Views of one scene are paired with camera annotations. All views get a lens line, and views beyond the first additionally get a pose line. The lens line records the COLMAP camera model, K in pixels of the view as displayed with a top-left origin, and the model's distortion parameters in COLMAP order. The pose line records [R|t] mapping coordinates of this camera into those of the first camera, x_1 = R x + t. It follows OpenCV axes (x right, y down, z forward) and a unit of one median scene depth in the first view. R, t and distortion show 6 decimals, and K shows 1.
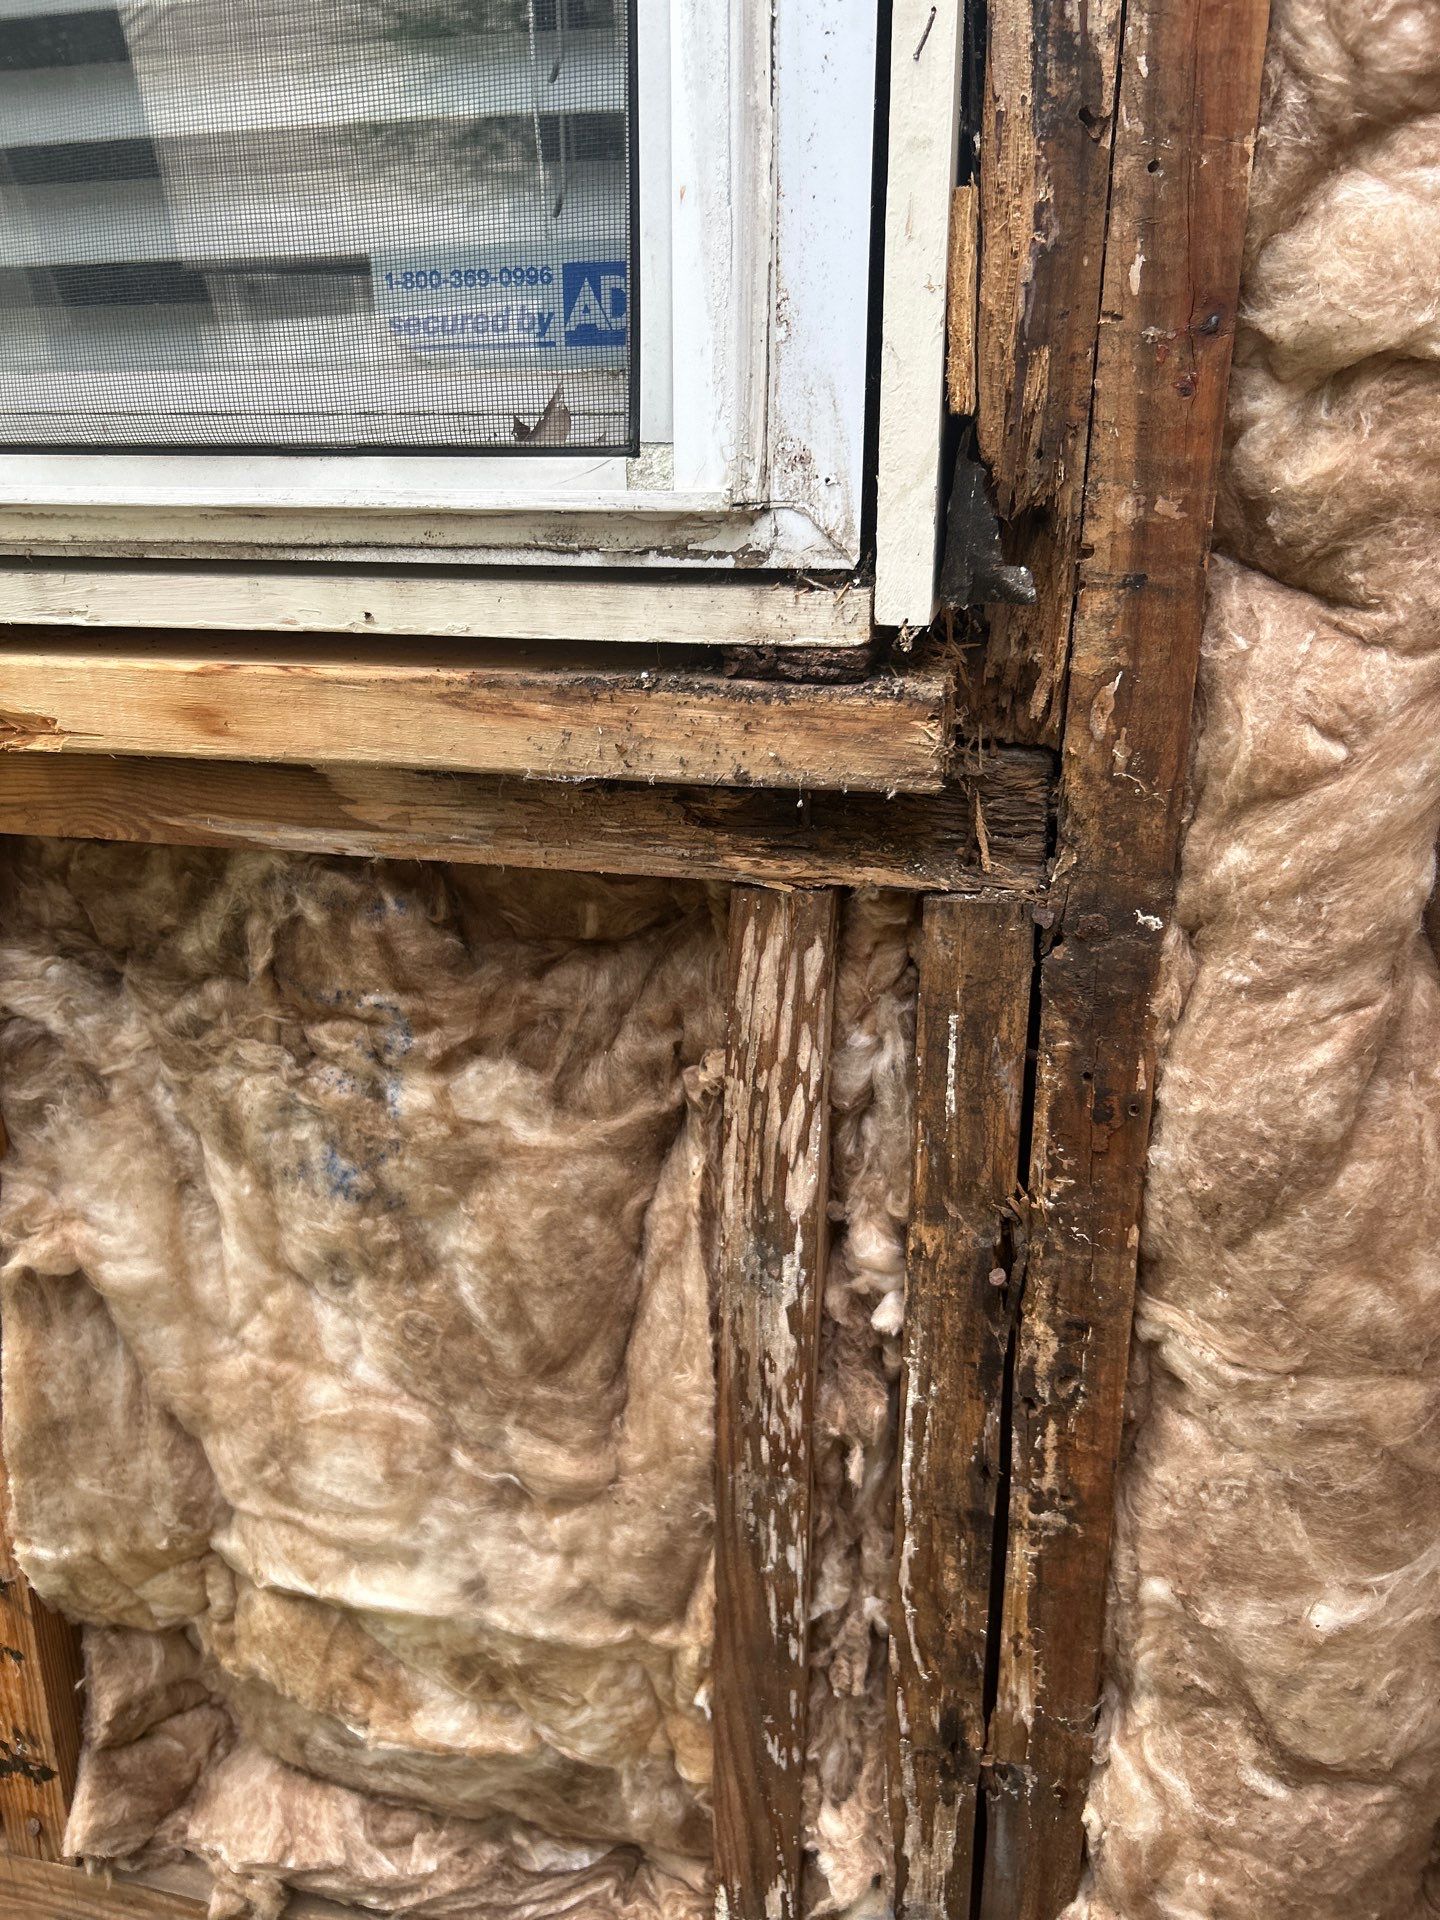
lens RADIAL K [[1458.1, 0, 659.6], [0, 1458.1, 959.2], [0, 0, 1]] dist [0.021955, -0.036947]
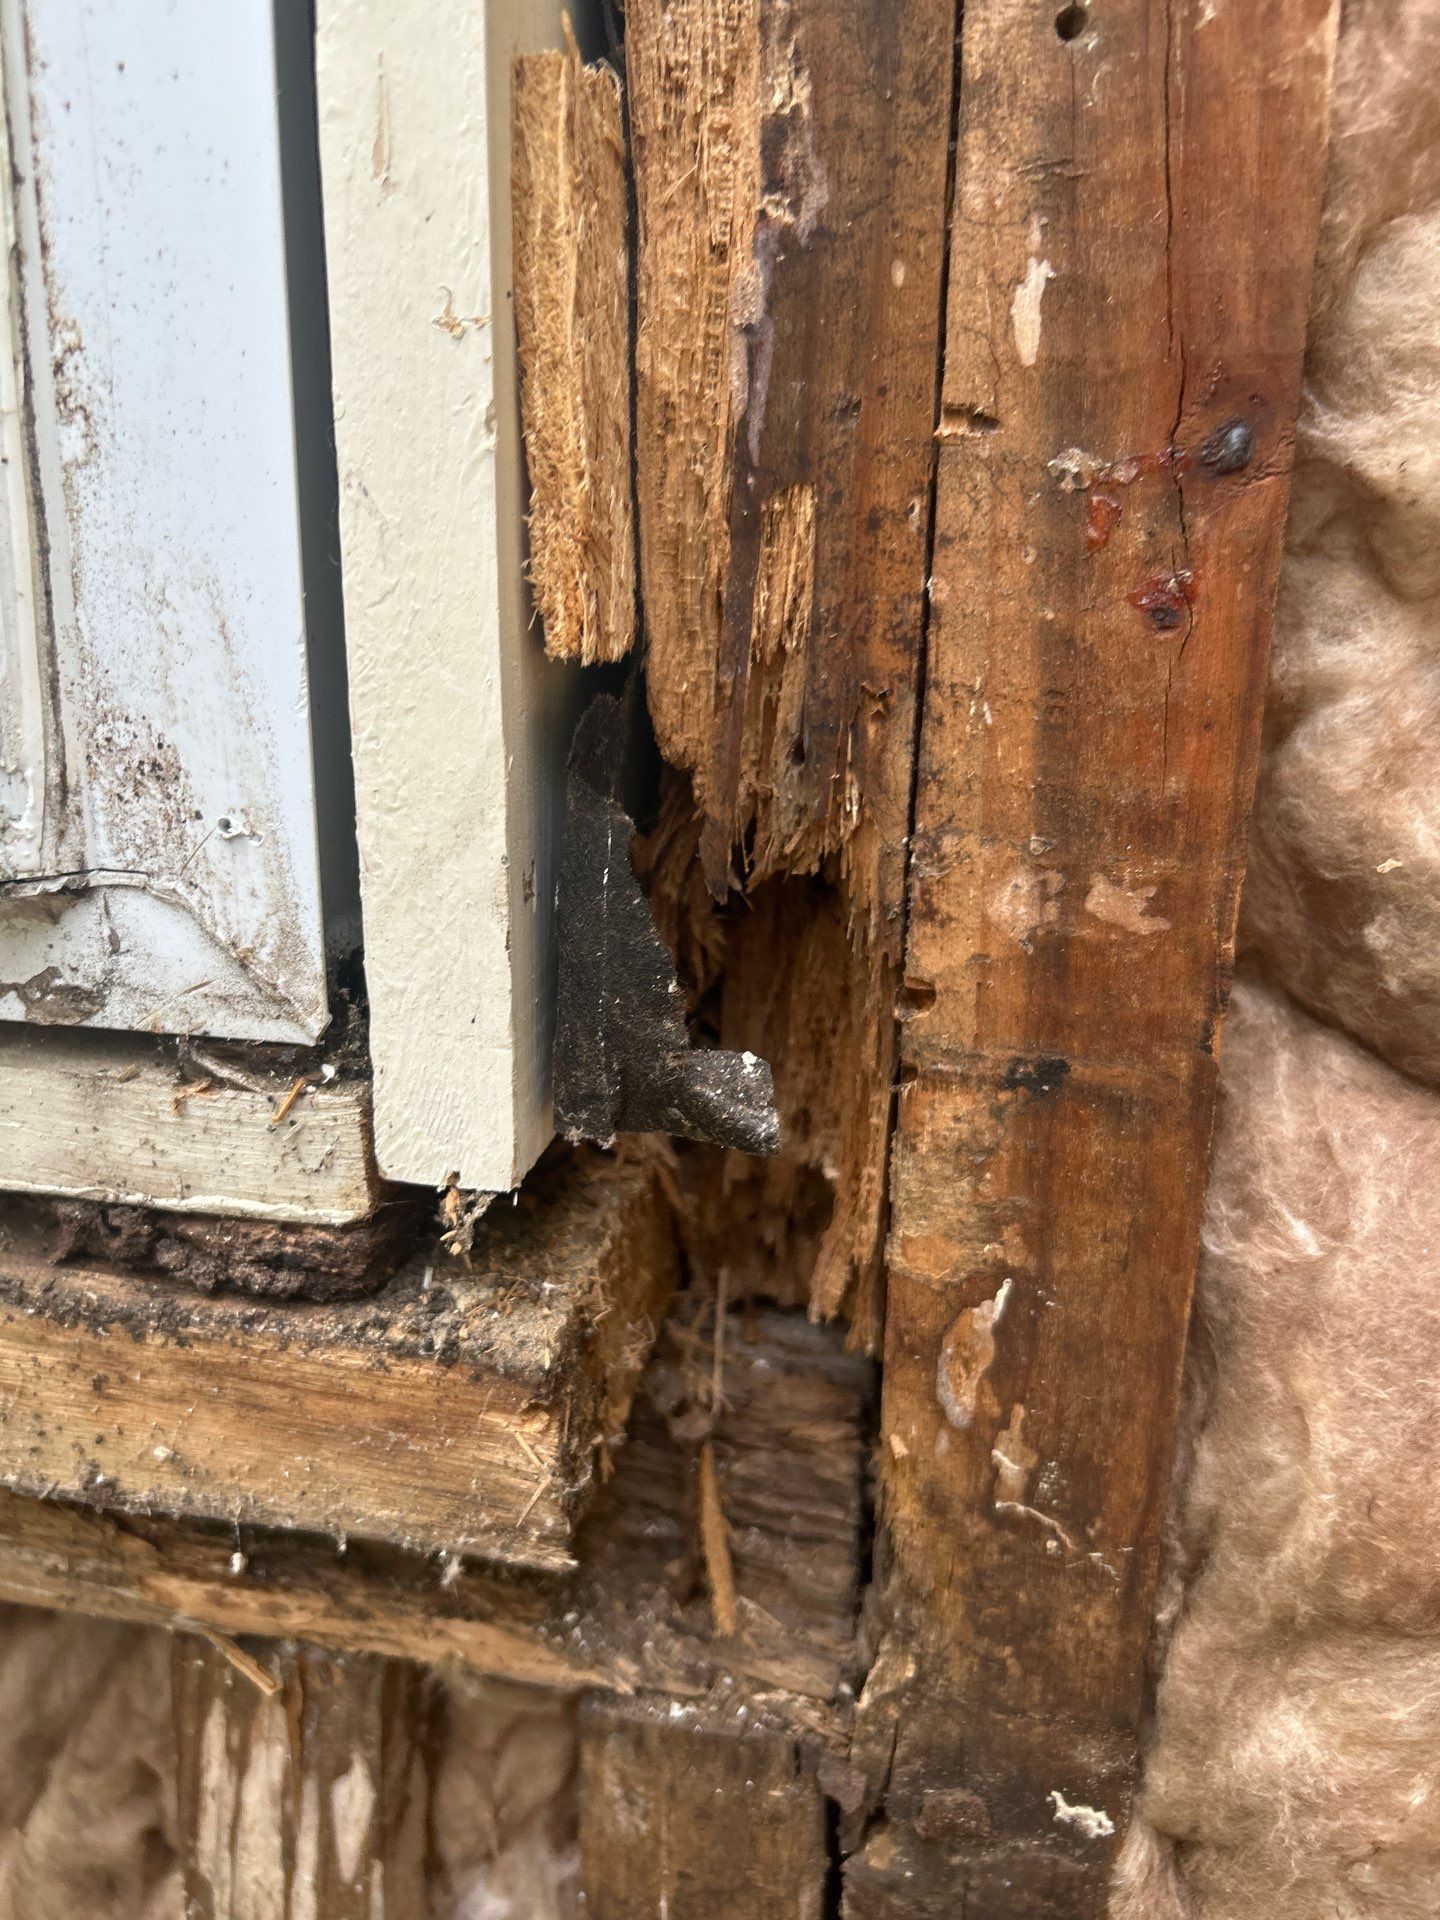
lens RADIAL K [[1458.1, 0, 704.2], [0, 1458.1, 947.0], [0, 0, 1]] dist [0.021955, -0.036947]
pose [[0.998701, 0.009372, 0.050082, 0.198847], [-0.007102, 0.998948, -0.045307, -0.254606], [-0.050454, 0.044892, 0.997717, 0.563486]]
